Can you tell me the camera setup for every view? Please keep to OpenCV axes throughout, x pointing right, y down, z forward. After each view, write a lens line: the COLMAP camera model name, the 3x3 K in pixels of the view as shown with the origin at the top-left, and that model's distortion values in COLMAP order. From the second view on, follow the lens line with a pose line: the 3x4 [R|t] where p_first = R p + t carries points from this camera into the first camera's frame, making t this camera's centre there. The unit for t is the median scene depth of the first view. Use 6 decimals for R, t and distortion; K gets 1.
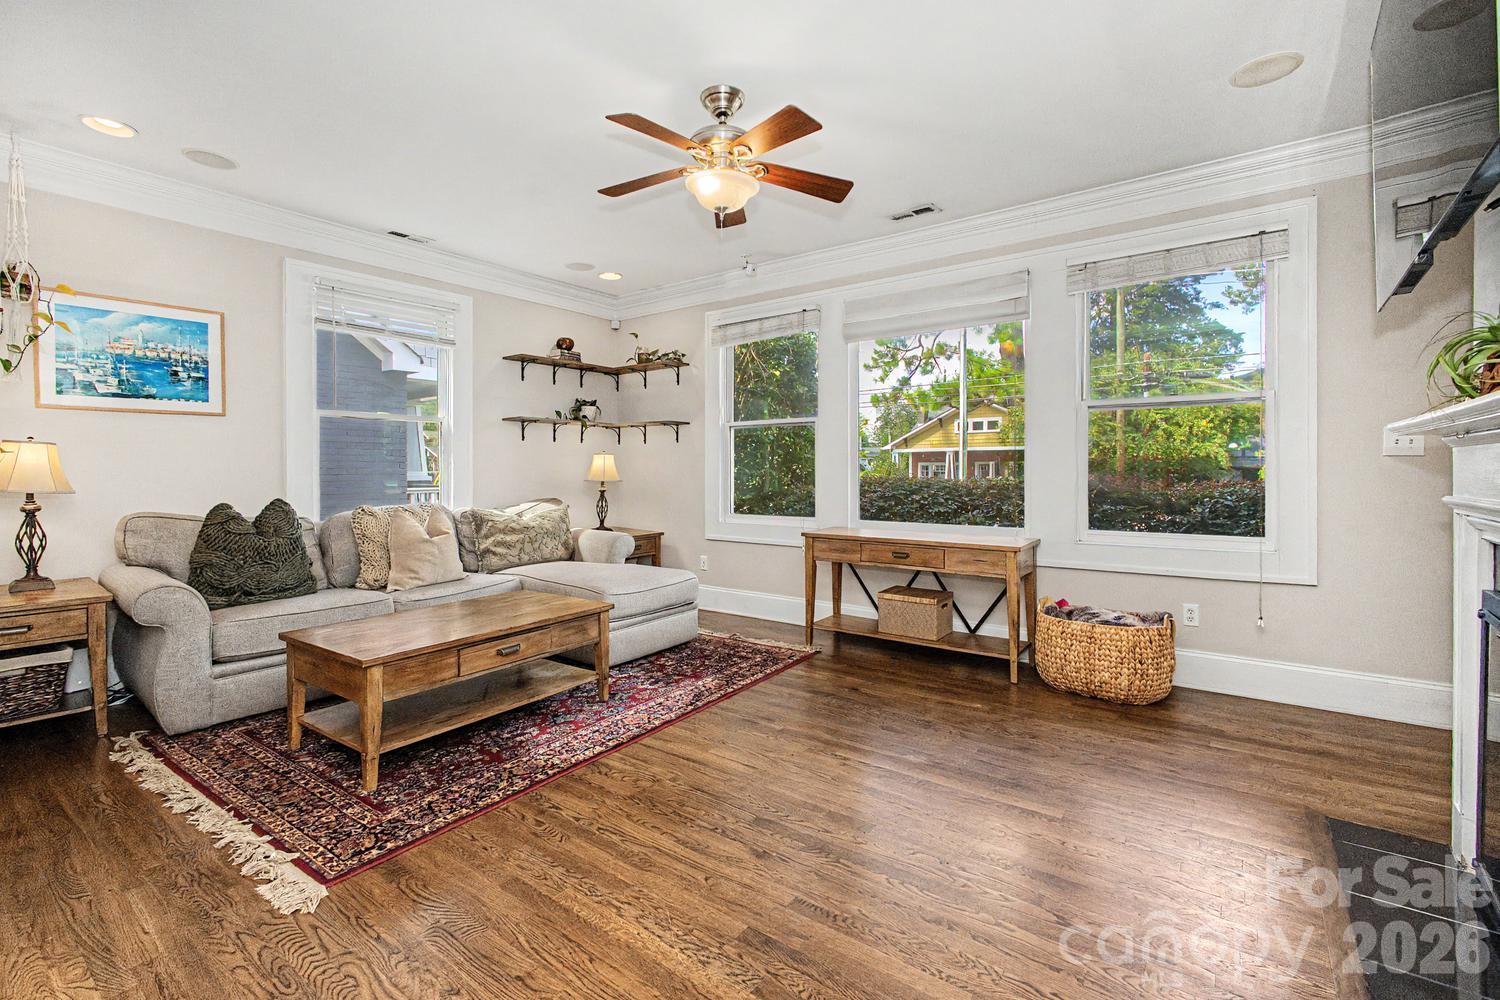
lens RADIAL K [[652.5, 0, 754.2], [0, 652.5, 484.1], [0, 0, 1]] dist [-0.003125, 0.000284]
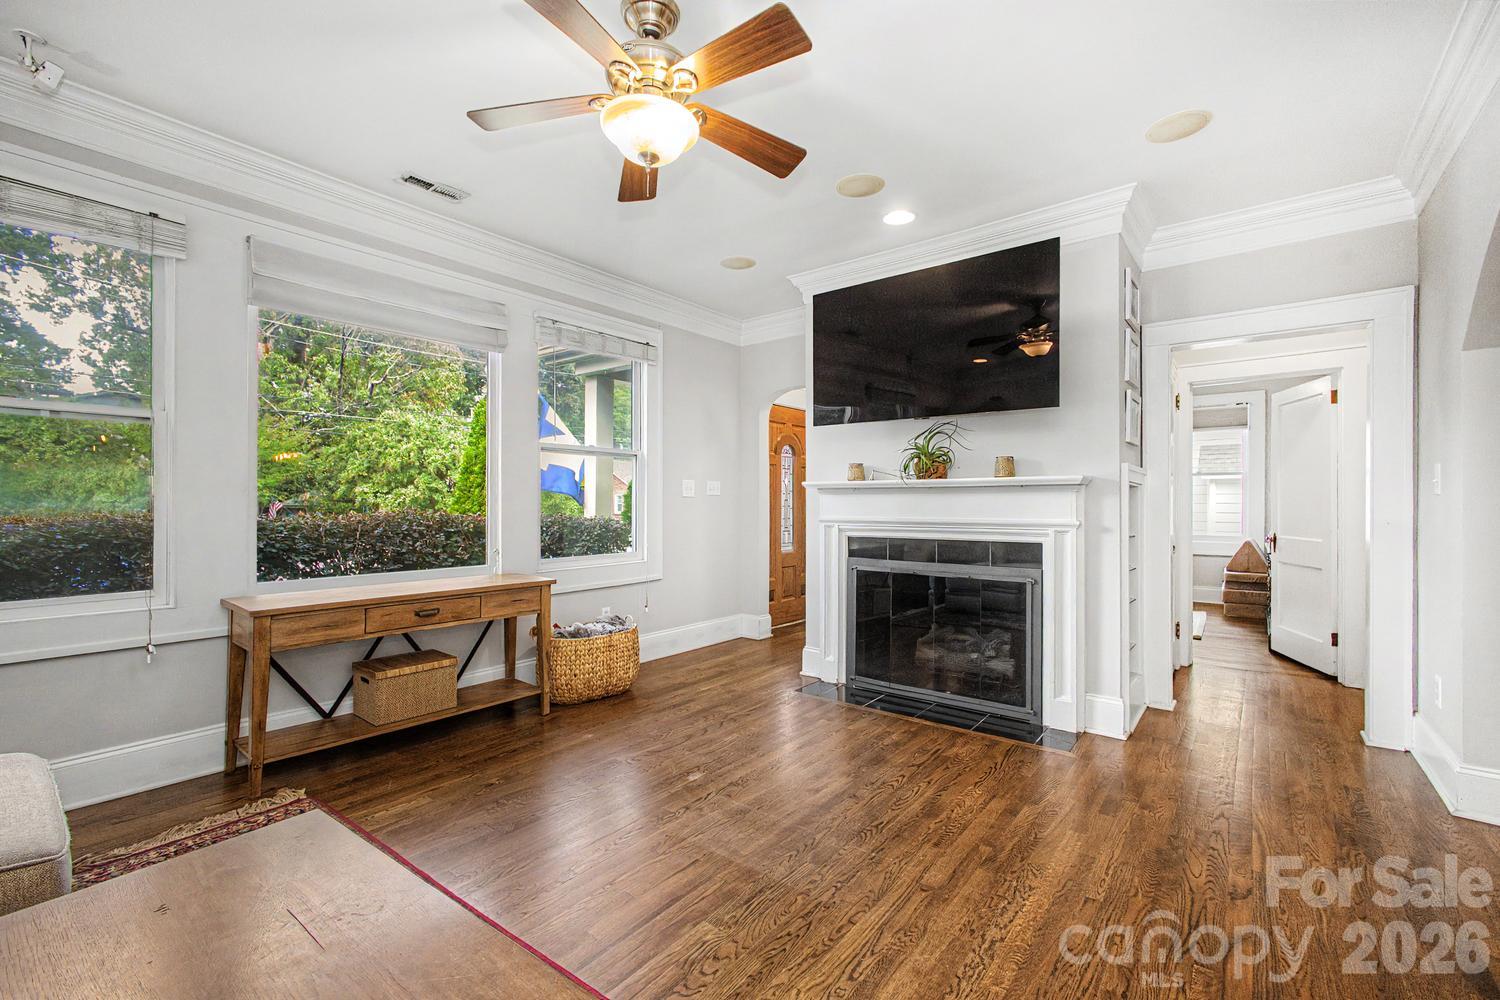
lens RADIAL K [[639.6, 0, 750.0], [0, 639.6, 500.0], [0, 0, 1]] dist [-0.002145, 0.000130]
pose [[0.012574, 0.017396, 0.999770, -0.623710], [0.037417, 0.999140, -0.017856, 0.003498], [-0.999221, 0.037633, 0.011913, 0.708479]]
